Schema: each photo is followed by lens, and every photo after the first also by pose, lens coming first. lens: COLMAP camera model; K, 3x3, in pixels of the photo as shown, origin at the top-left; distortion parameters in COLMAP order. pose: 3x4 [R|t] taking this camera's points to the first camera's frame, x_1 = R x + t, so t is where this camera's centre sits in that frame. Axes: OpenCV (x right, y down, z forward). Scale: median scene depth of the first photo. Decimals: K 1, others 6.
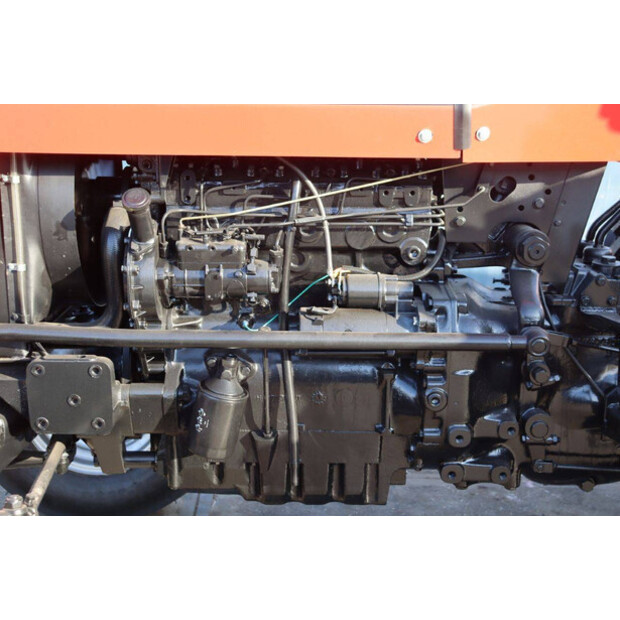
lens RADIAL K [[844.0, 0, 308.9], [0, 844.0, 310.0], [0, 0, 1]] dist [0.019901, 0.000000]
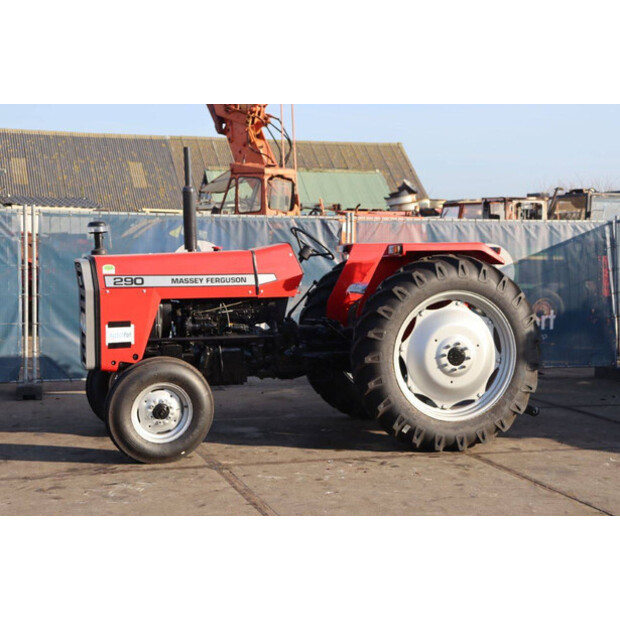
lens RADIAL K [[1026.5, 0, 310.0], [0, 1026.5, 308.8], [0, 0, 1]] dist [-0.041215, 0.000000]
pose [[0.976895, -0.039628, 0.210013, -0.666660], [0.071462, 0.986666, -0.146233, 0.671486], [-0.201418, 0.157862, 0.966701, -4.138139]]
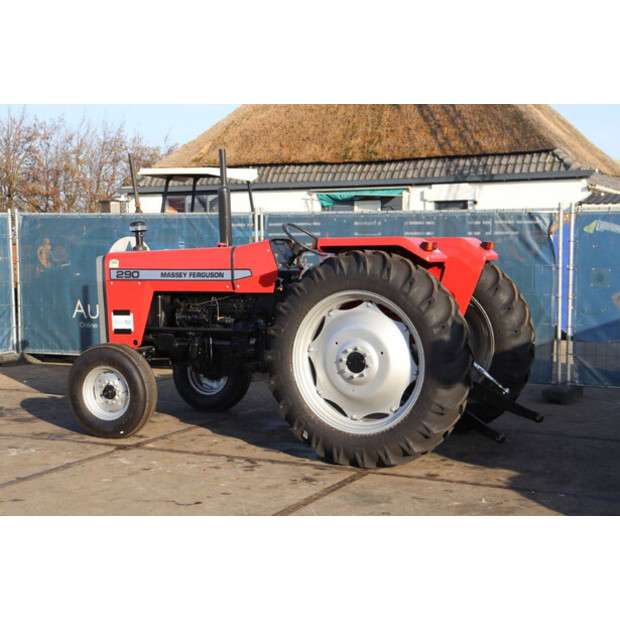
lens RADIAL K [[1059.1, 0, 310.3], [0, 1059.1, 305.4], [0, 0, 1]] dist [0.135720, 0.000000]
pose [[0.861073, -0.002549, -0.508475, 3.308653], [-0.084416, 0.985394, -0.147894, 0.682412], [0.501426, 0.170271, 0.848281, -3.529677]]
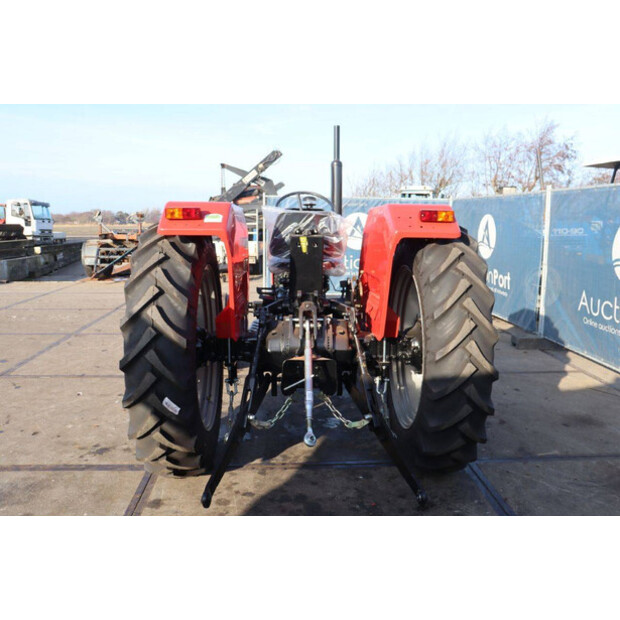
lens RADIAL K [[533.2, 0, 310.4], [0, 533.2, 312.5], [0, 0, 1]] dist [-0.093755, 0.034238]
pose [[-0.017799, 0.140049, -0.989985, 3.110537], [-0.230606, 0.962871, 0.140359, -0.348813], [0.972884, 0.230795, 0.015158, 1.156490]]
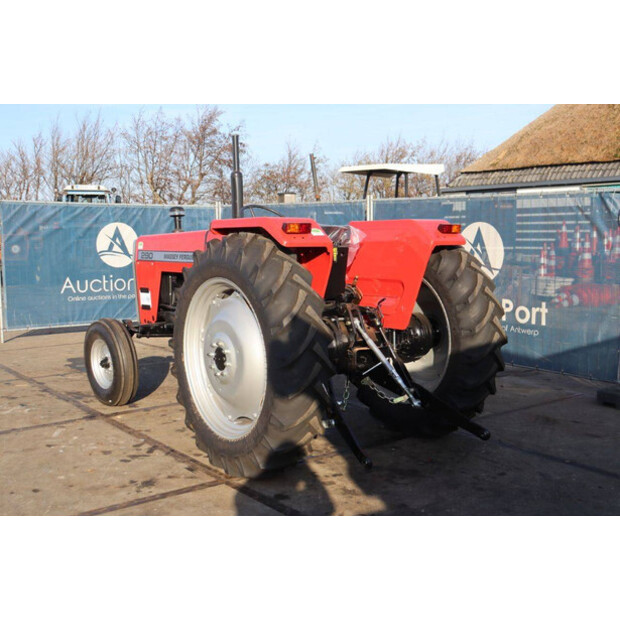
lens RADIAL K [[737.1, 0, 309.8], [0, 737.1, 312.0], [0, 0, 1]] dist [0.028131, 0.000000]
pose [[0.553576, 0.059485, -0.830671, 3.709980], [-0.167392, 0.985037, -0.041014, 0.094805], [0.815802, 0.161752, 0.555250, -0.746474]]
